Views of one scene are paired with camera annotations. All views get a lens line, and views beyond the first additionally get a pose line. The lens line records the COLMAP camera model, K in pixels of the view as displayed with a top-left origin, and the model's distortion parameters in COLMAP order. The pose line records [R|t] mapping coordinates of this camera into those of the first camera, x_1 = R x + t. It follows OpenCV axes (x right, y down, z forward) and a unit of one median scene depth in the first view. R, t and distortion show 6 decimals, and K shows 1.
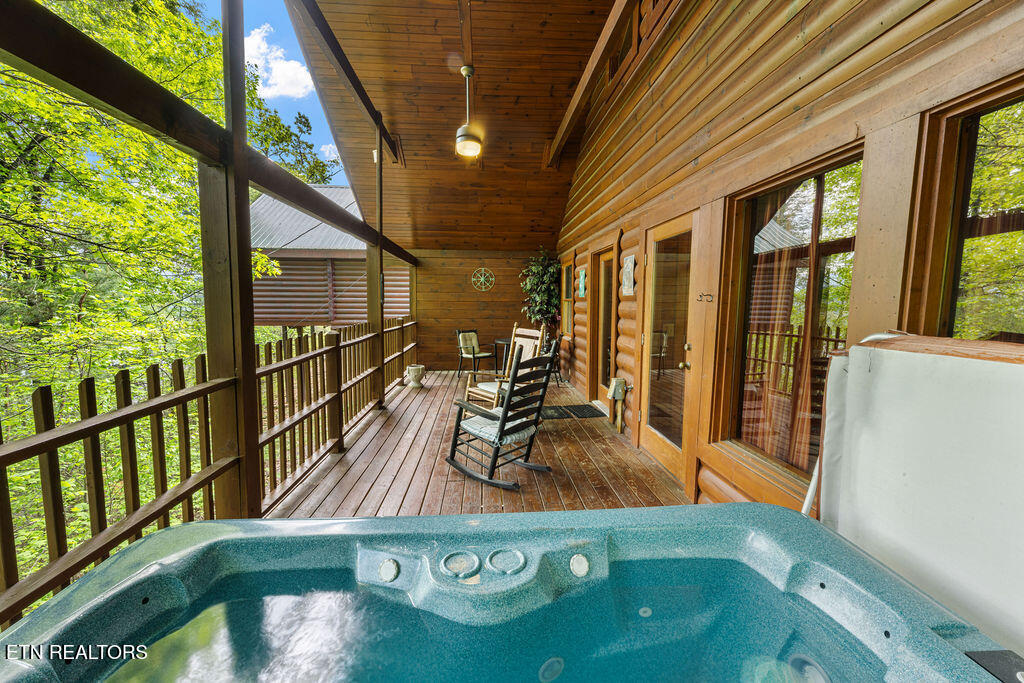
lens RADIAL K [[412.6, 0, 512.0], [0, 412.6, 341.5], [0, 0, 1]] dist [0.000231, 0.000097]
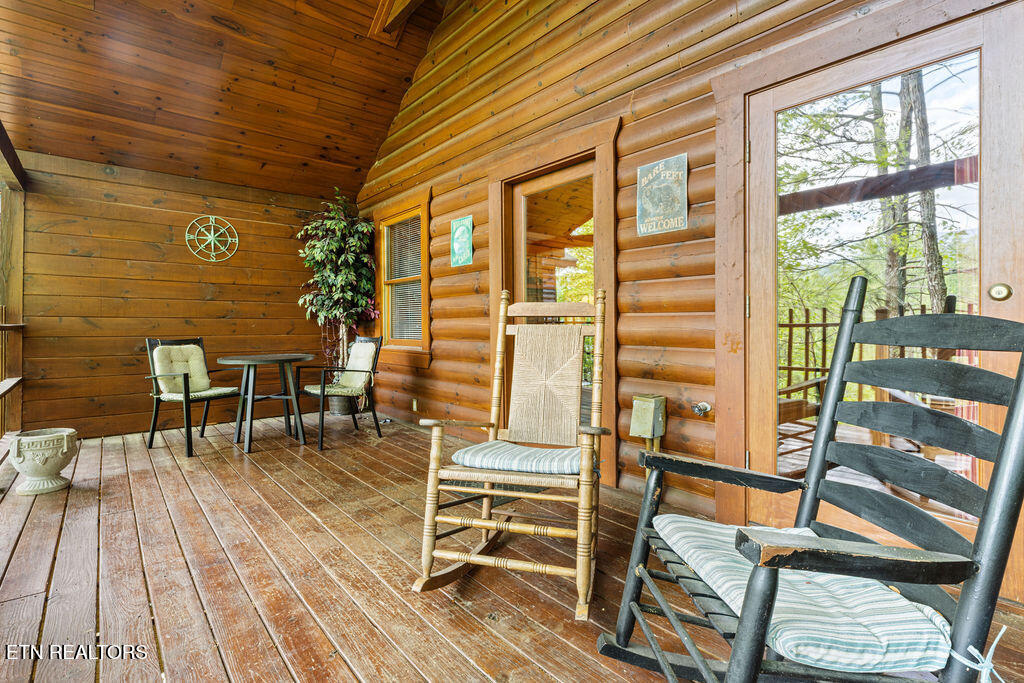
lens RADIAL K [[484.2, 0, 513.1], [0, 484.2, 324.2], [0, 0, 1]] dist [0.000676, 0.000698]
pose [[0.804555, -0.009271, 0.593805, -0.130463], [0.066037, 0.995074, -0.073937, 0.019824], [-0.590195, 0.098699, 0.801204, 0.341933]]
